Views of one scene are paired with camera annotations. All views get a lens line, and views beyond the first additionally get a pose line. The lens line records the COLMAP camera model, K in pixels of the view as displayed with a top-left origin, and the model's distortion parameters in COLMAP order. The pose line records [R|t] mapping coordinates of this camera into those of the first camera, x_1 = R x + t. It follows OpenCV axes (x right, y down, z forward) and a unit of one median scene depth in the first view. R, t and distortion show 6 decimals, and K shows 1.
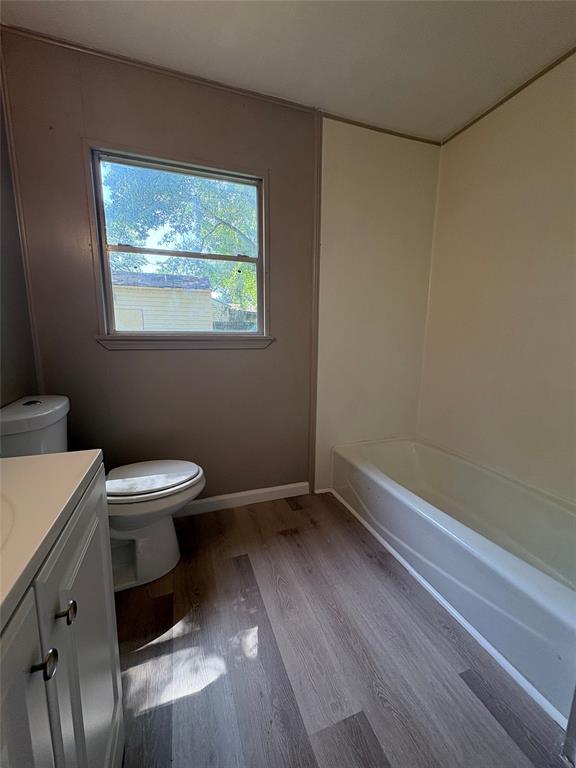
lens RADIAL K [[306.4, 0, 287.3], [0, 306.4, 382.9], [0, 0, 1]] dist [0.000285, -0.000206]
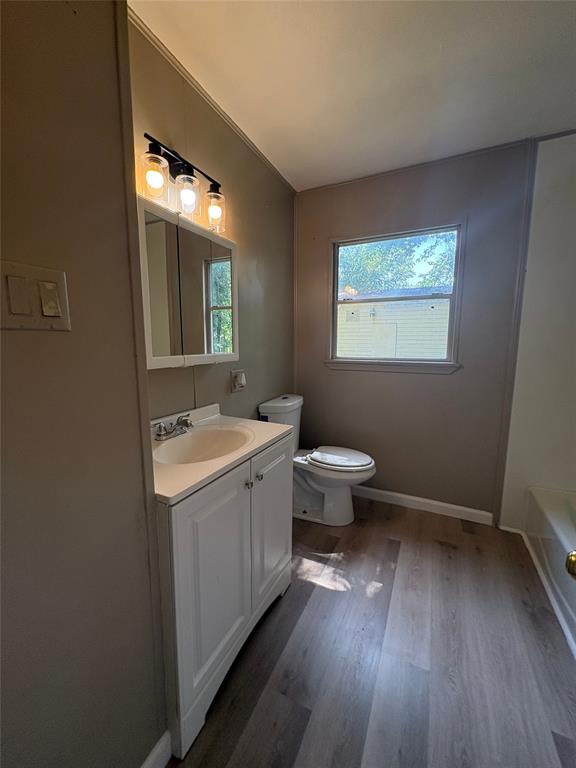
lens RADIAL K [[306.4, 0, 288.8], [0, 306.4, 382.8], [0, 0, 1]] dist [0.000285, -0.000206]
pose [[0.701044, 0.090910, -0.707300, 0.369004], [-0.109644, 0.993788, 0.019058, -0.048483], [0.704639, 0.064190, 0.706657, -0.225548]]
